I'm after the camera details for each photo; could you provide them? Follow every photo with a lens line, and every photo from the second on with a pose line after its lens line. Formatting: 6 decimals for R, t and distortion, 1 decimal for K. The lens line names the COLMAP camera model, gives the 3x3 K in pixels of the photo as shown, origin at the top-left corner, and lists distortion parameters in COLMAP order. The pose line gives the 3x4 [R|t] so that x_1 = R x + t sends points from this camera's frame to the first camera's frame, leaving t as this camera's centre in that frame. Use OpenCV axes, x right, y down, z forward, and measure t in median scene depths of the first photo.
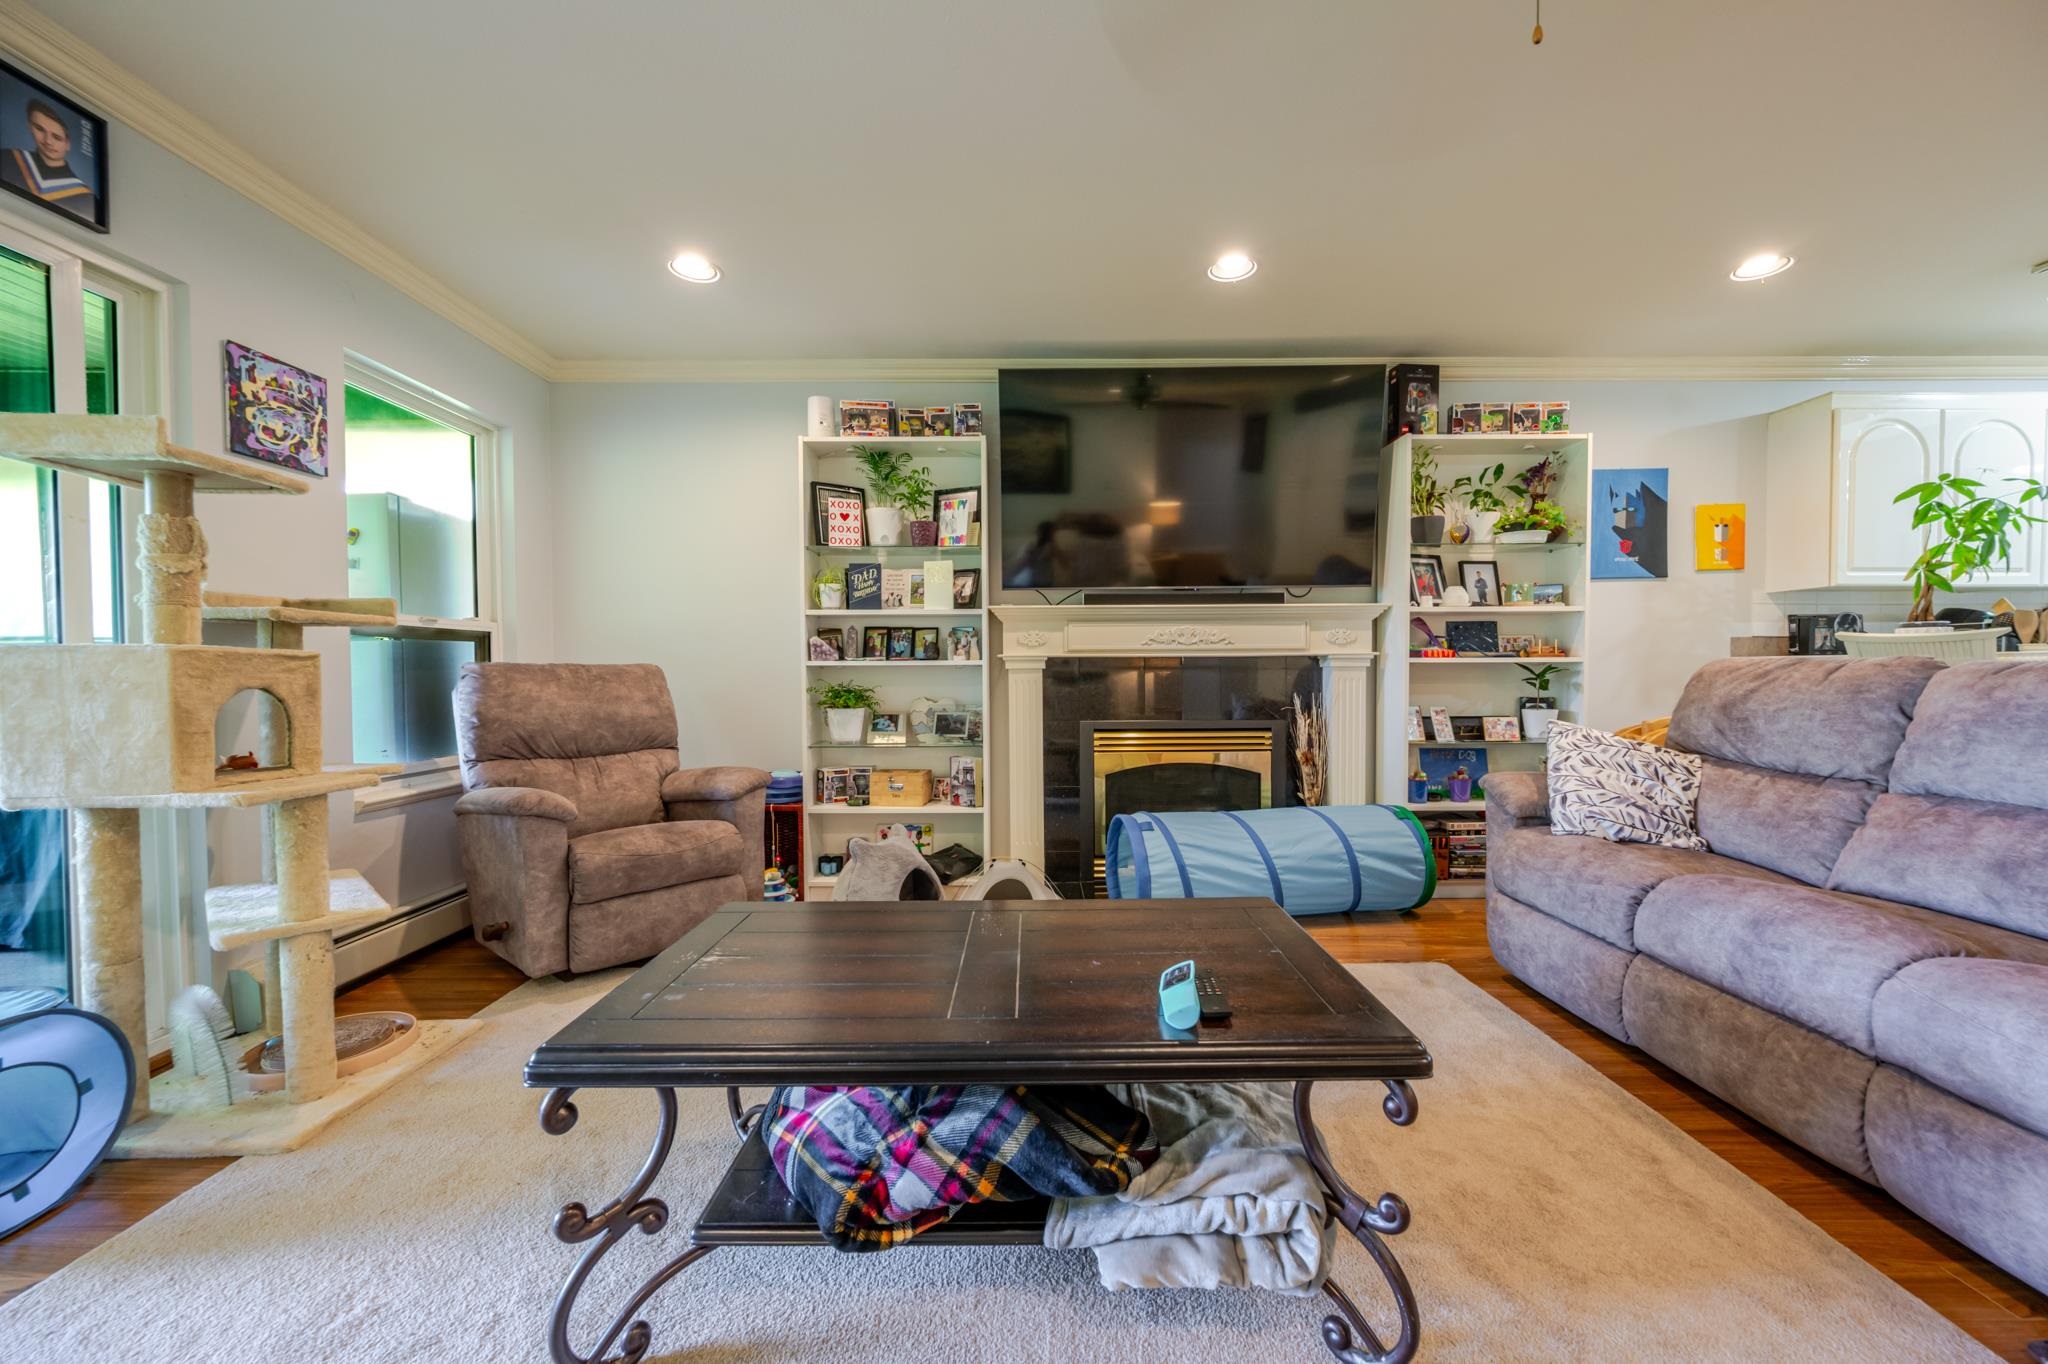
lens RADIAL K [[800.9, 0, 1038.4], [0, 800.9, 683.4], [0, 0, 1]] dist [-0.001045, 0.000032]
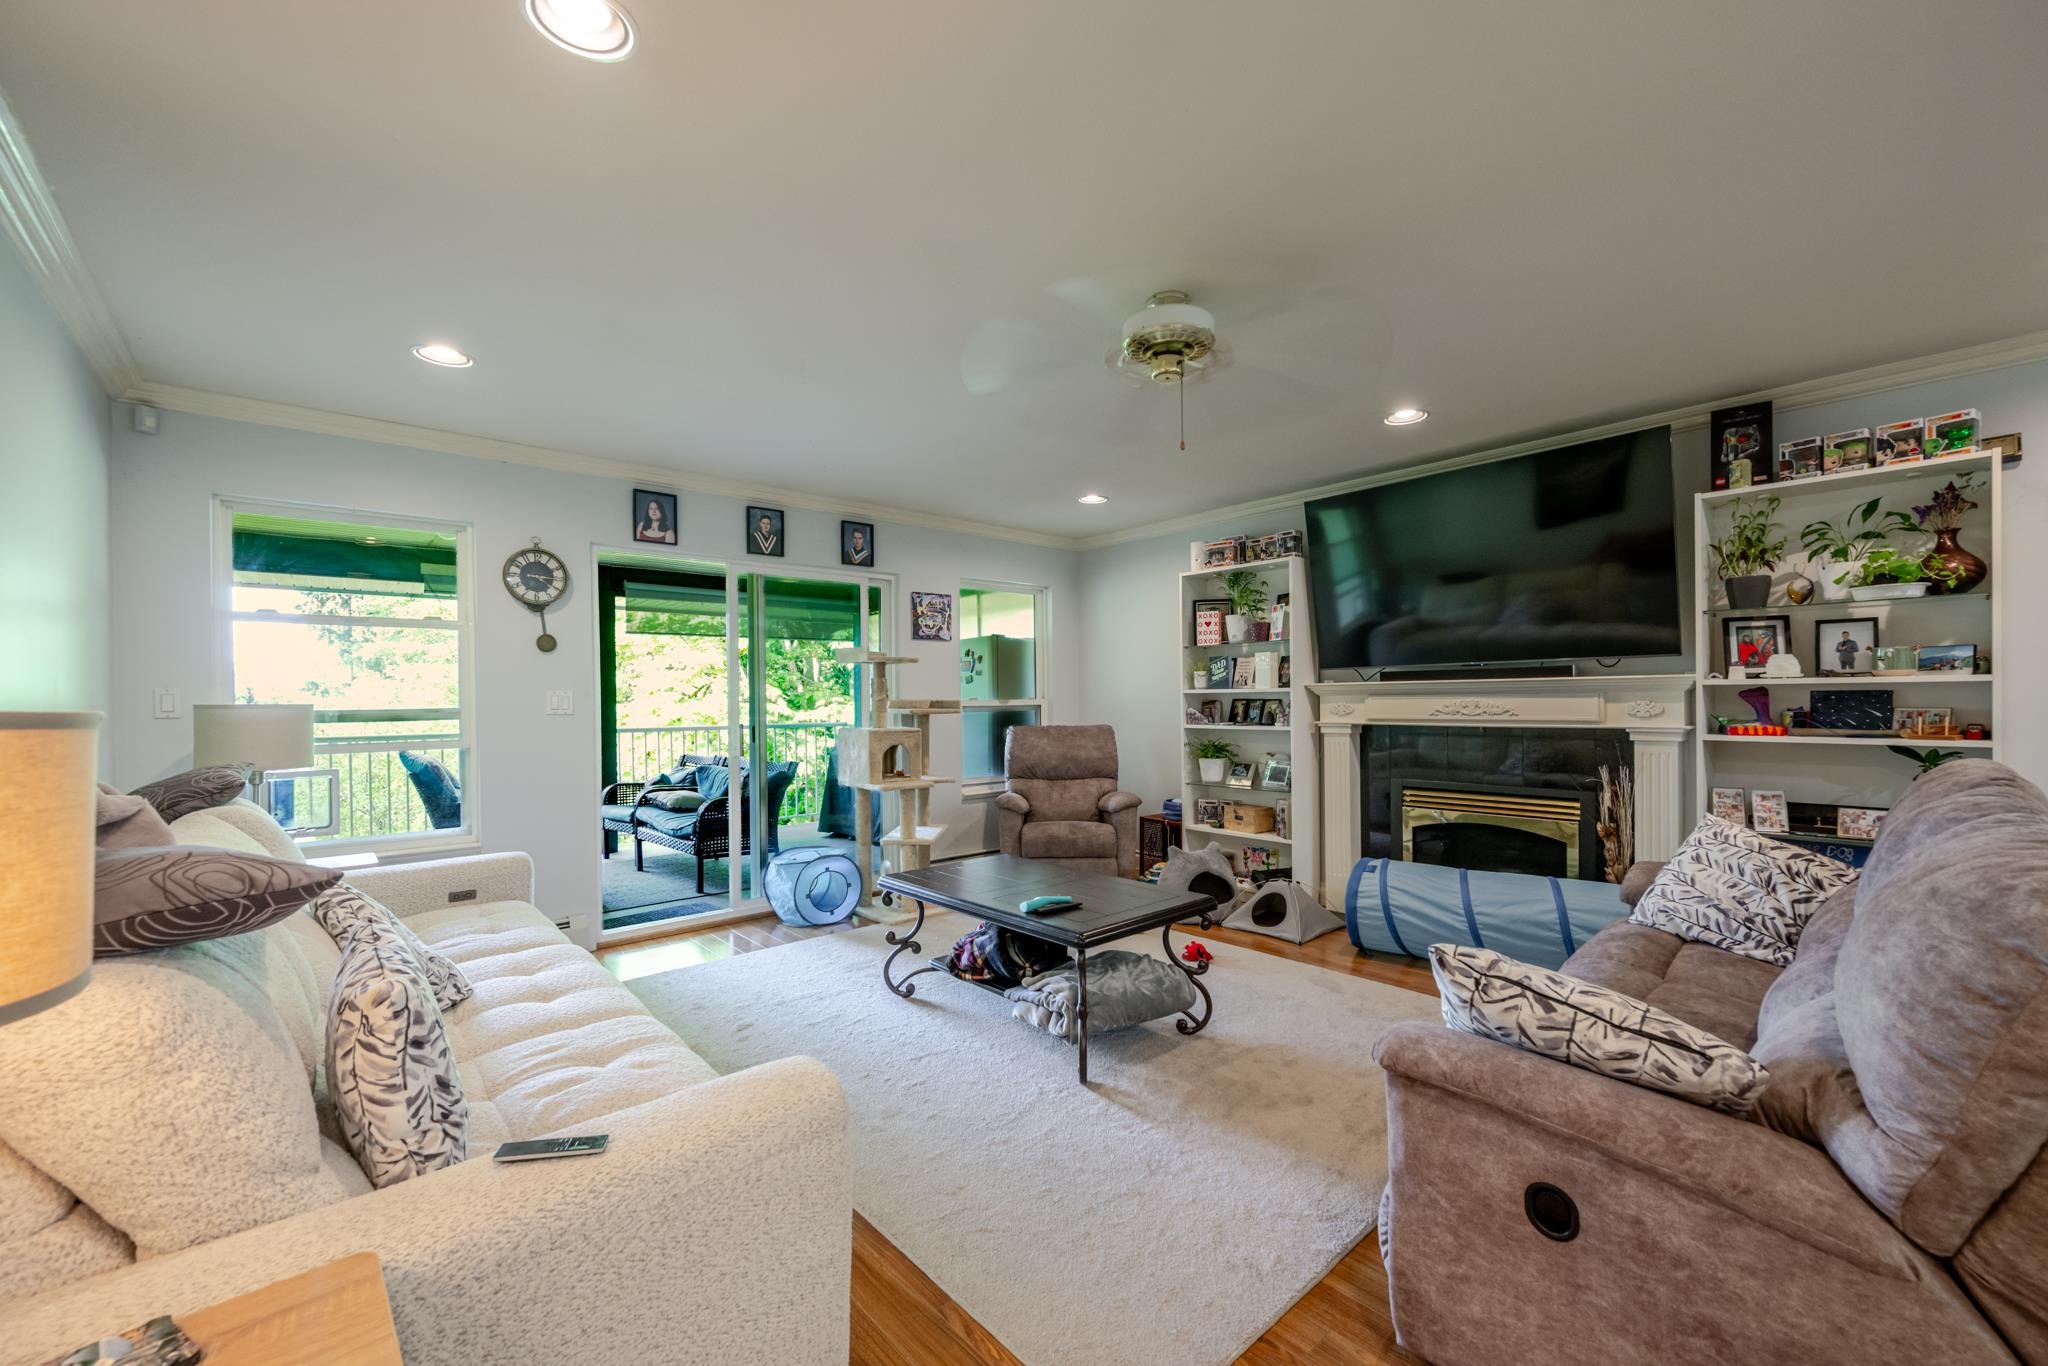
lens RADIAL K [[806.4, 0, 1024.4], [0, 806.4, 689.3], [0, 0, 1]] dist [0.000048, 0.000047]
pose [[0.656517, -0.013469, -0.754191, 0.637248], [-0.003089, 0.999784, -0.020544, -0.062027], [0.754305, 0.015817, 0.656333, -0.195283]]
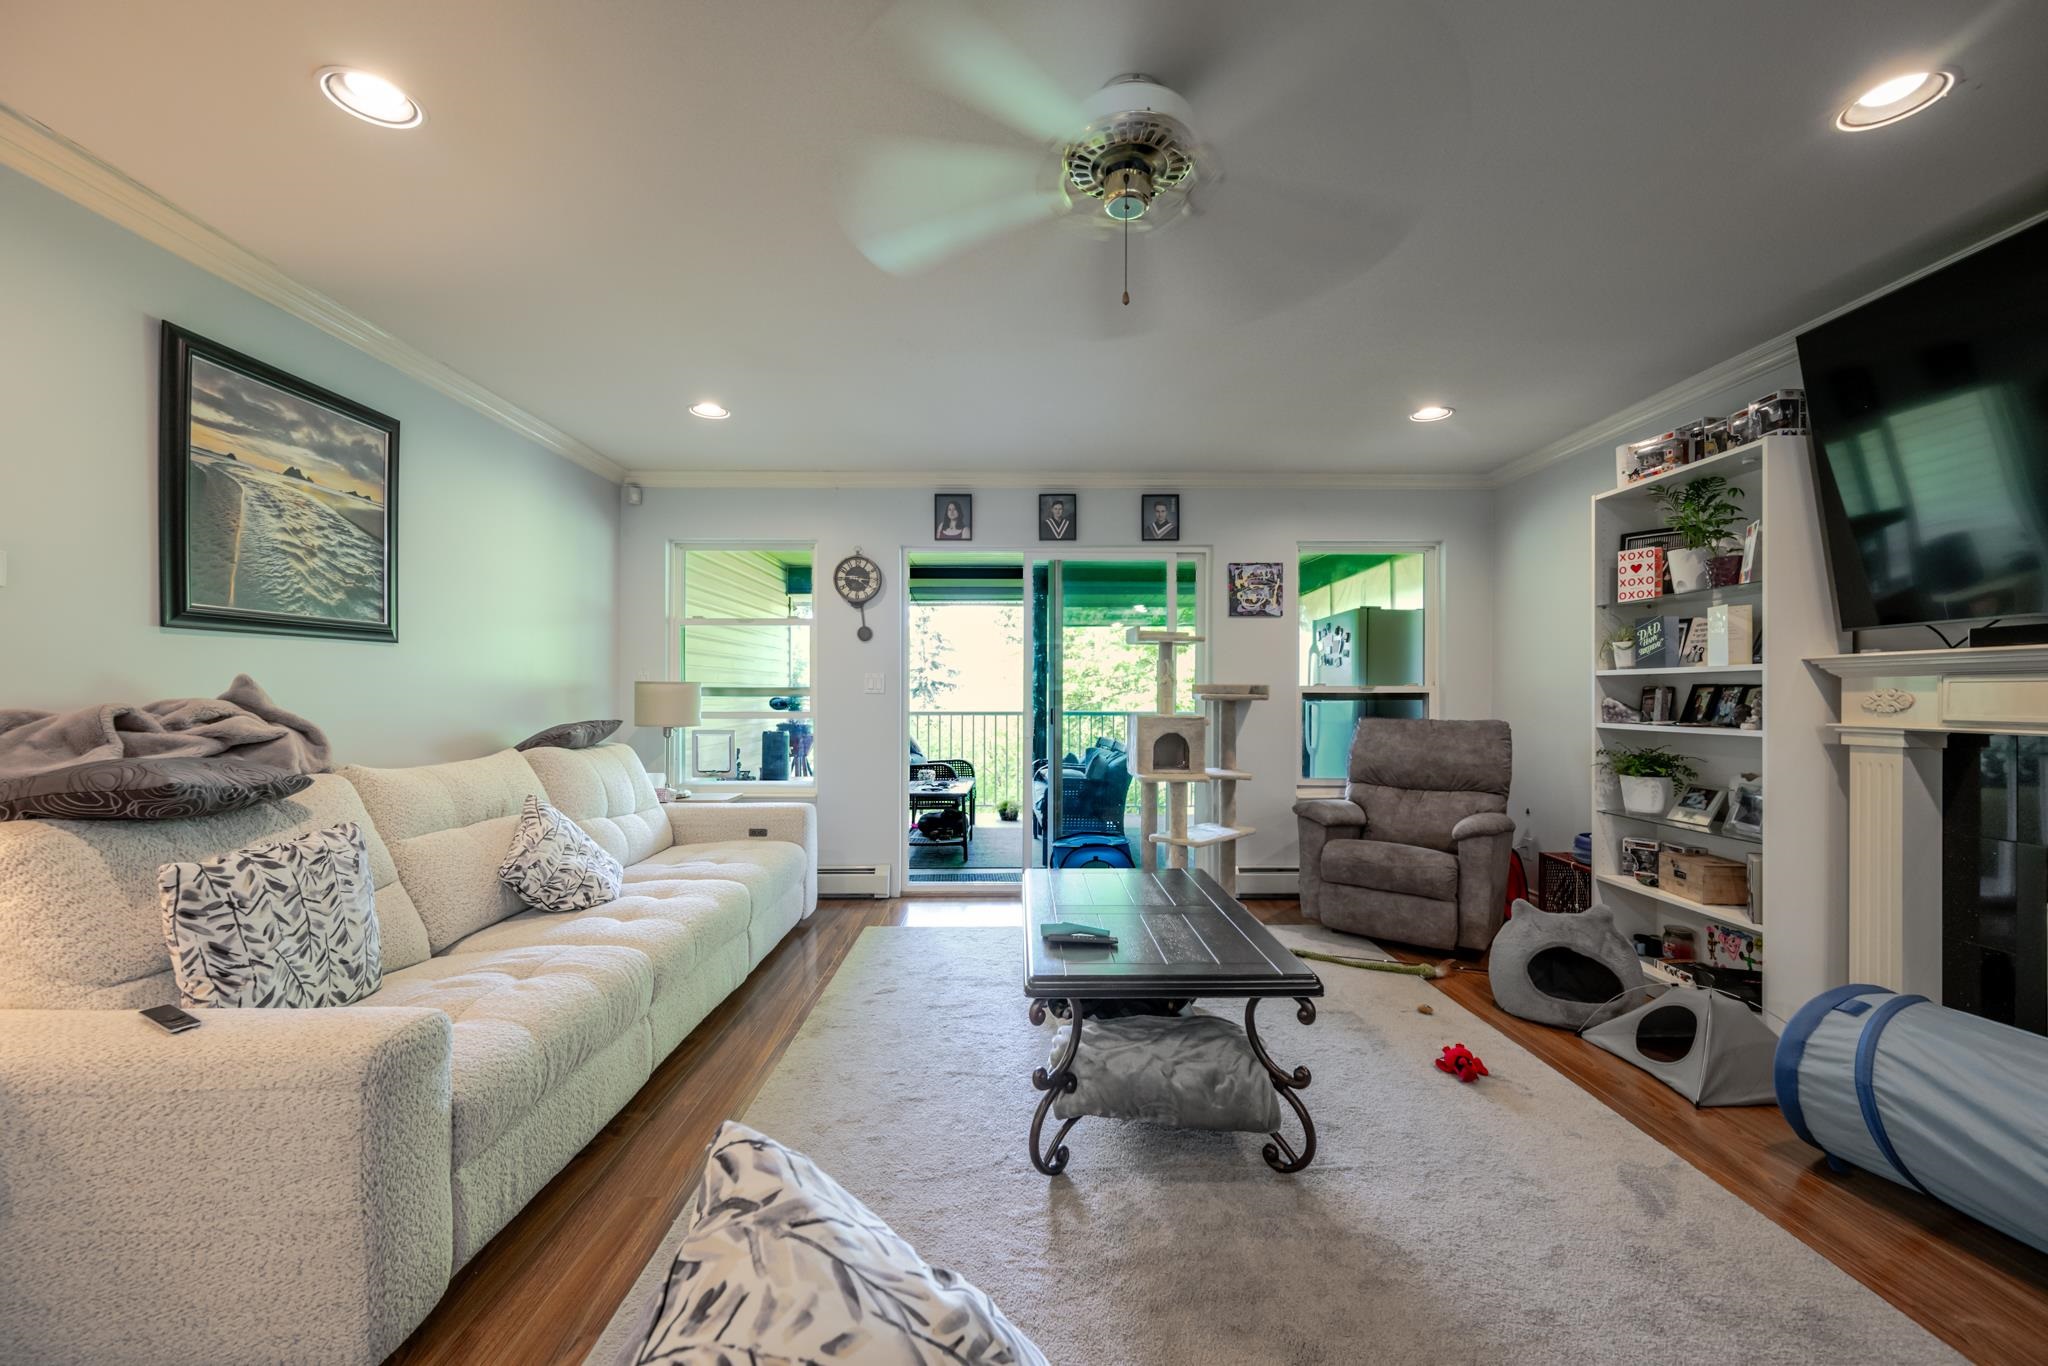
lens RADIAL K [[782.1, 0, 1024.0], [0, 782.1, 683.0], [0, 0, 1]] dist [0.000161, 0.000039]
pose [[0.010931, -0.011875, -0.999870, 0.662419], [-0.016778, 0.999787, -0.012058, -0.053615], [0.999799, 0.016907, 0.010730, 0.288814]]
